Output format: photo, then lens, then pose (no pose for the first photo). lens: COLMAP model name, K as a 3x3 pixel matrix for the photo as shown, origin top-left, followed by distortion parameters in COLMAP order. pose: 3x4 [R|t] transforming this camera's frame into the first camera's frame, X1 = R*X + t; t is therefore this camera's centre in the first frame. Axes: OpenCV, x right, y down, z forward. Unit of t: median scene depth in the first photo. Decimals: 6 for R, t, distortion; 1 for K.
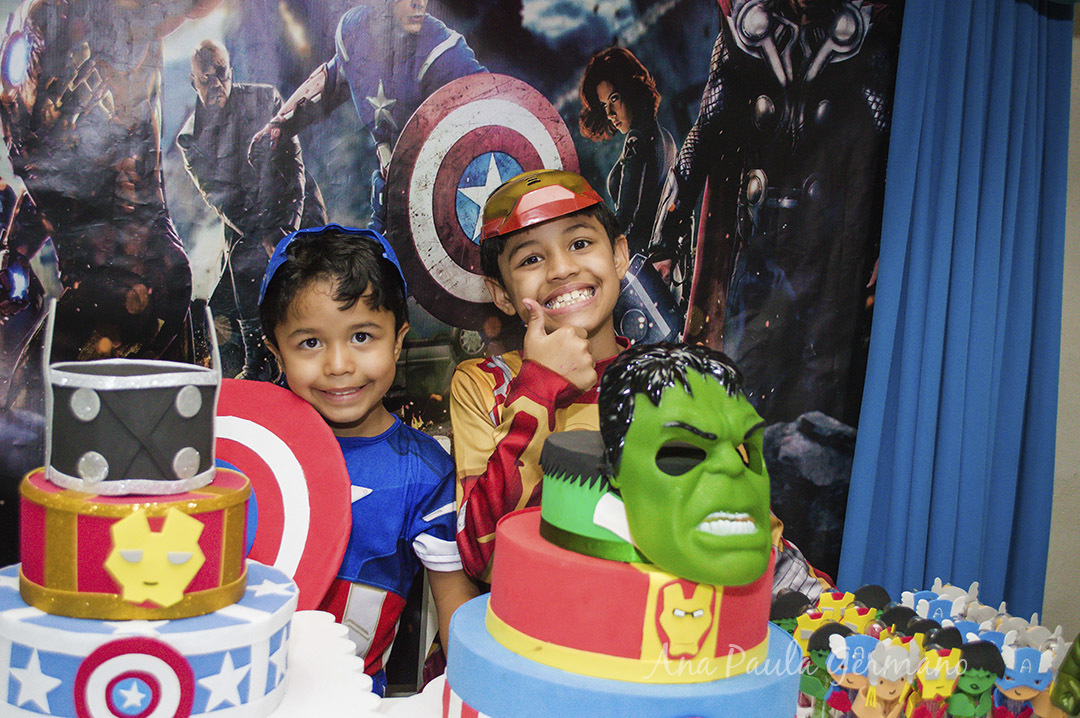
lens RADIAL K [[1169.3, 0, 509.8], [0, 1169.3, 367.8], [0, 0, 1]] dist [-0.047631, 0.000000]
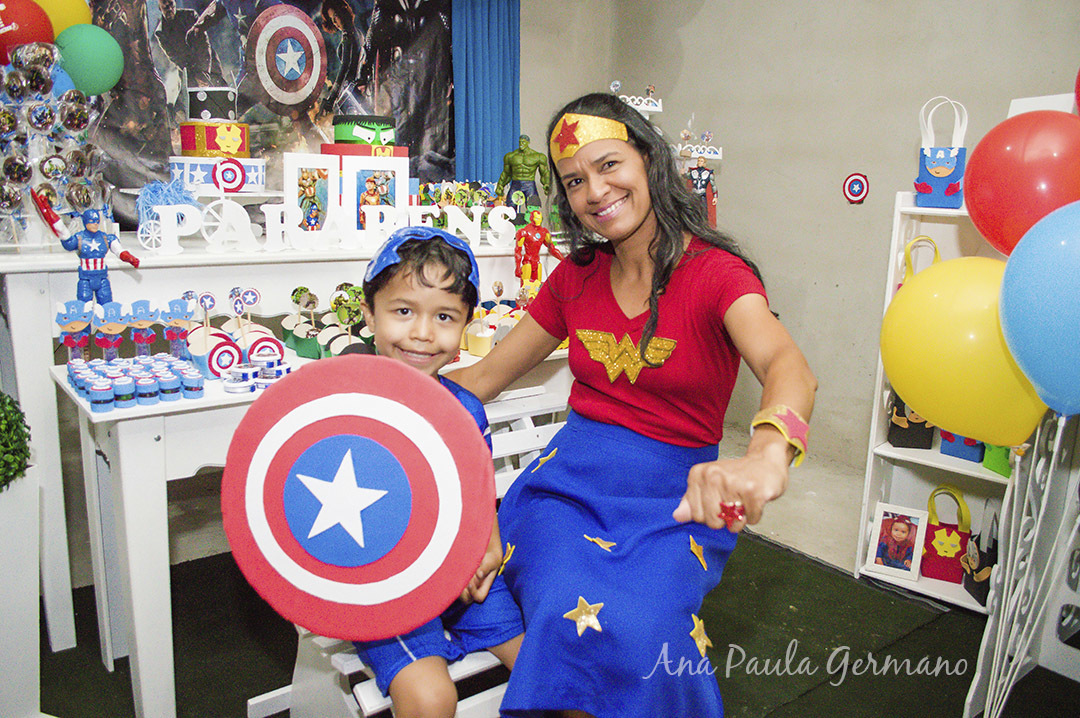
lens RADIAL K [[848.9, 0, 540.0], [0, 848.9, 370.8], [0, 0, 1]] dist [-0.086543, 0.017070]
pose [[0.938768, -0.123279, 0.321741, -0.160623], [0.076403, 0.985034, 0.154503, 0.262275], [-0.335972, -0.120460, 0.934137, -0.848880]]
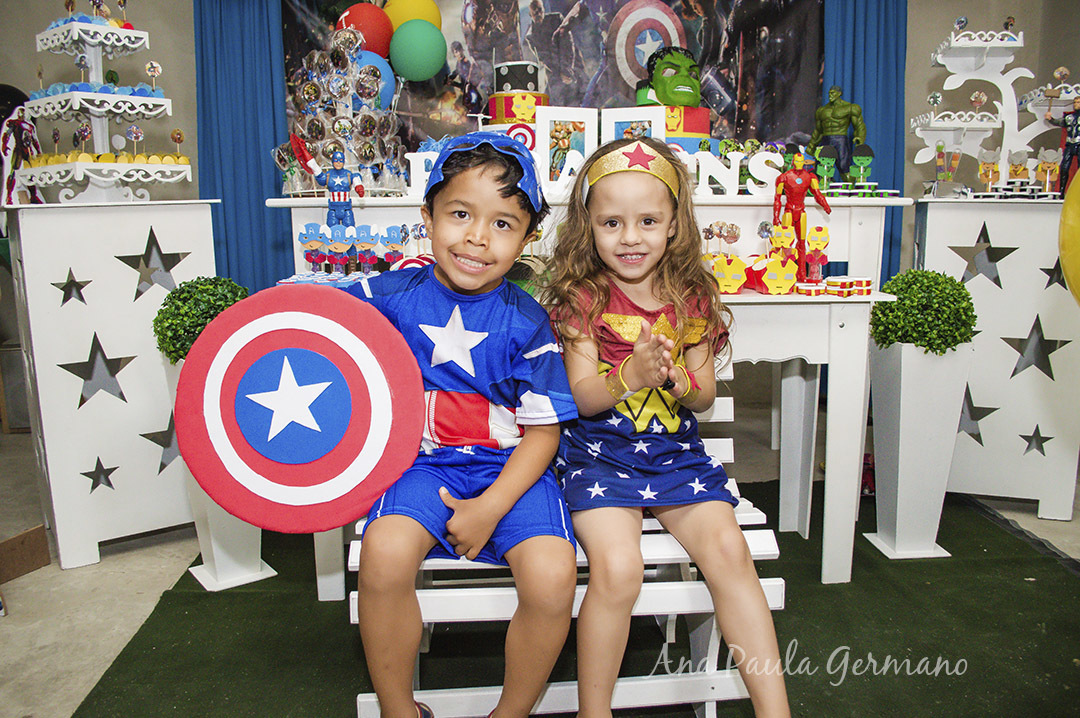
lens RADIAL K [[848.9, 0, 557.5], [0, 848.9, 363.0], [0, 0, 1]] dist [-0.086543, 0.017070]
pose [[0.963841, -0.042722, -0.263030, 0.240829], [0.057779, 0.997088, 0.049775, 0.427647], [0.260137, -0.063172, 0.963503, -0.826837]]
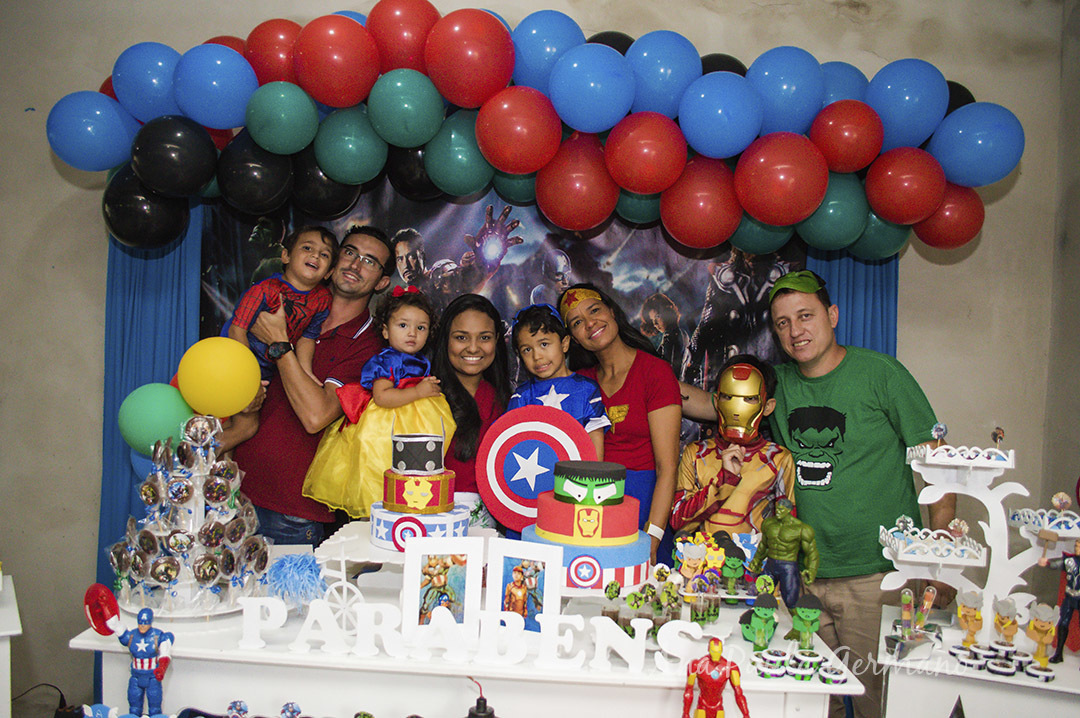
lens RADIAL K [[848.9, 0, 562.7], [0, 848.9, 353.0], [0, 0, 1]] dist [-0.086543, 0.017070]
pose [[0.958502, -0.029174, -0.283590, 0.374958], [-0.003353, 0.993528, -0.113540, 0.019248], [0.285067, 0.109779, 0.952200, -0.574142]]
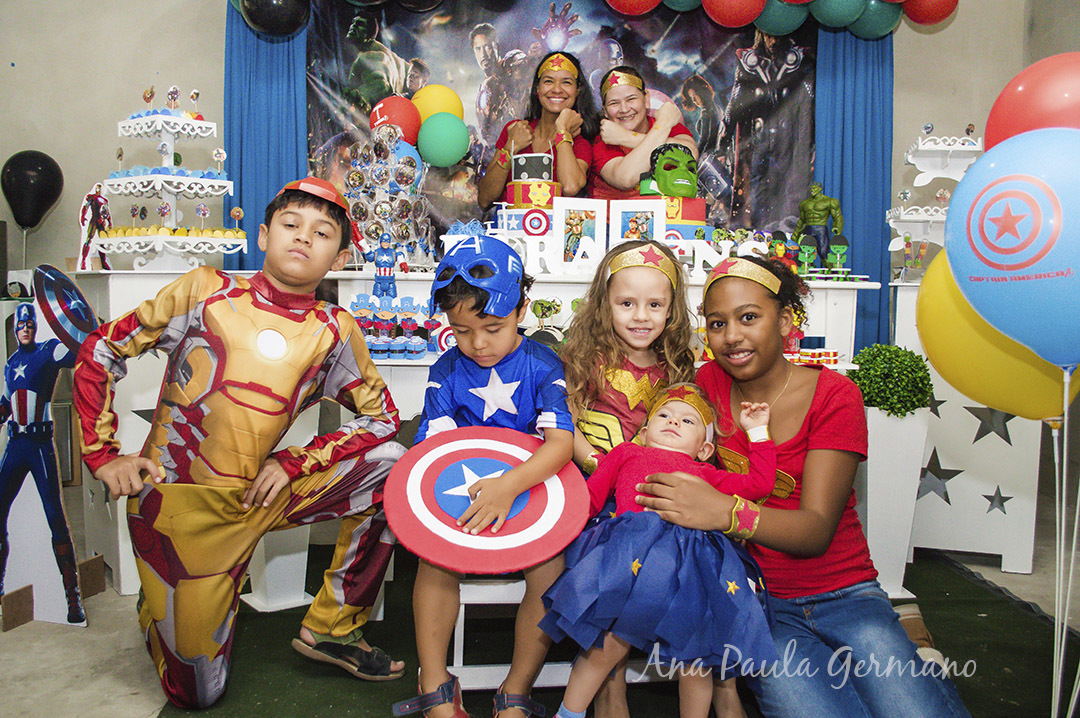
lens RADIAL K [[970.3, 0, 558.6], [0, 970.3, 371.8], [0, 0, 1]] dist [-0.073942, -0.006736]
pose [[0.969960, -0.045288, -0.239010, 0.284442], [0.038481, 0.998712, -0.033071, 0.459106], [0.240200, 0.022880, 0.970454, -1.182252]]
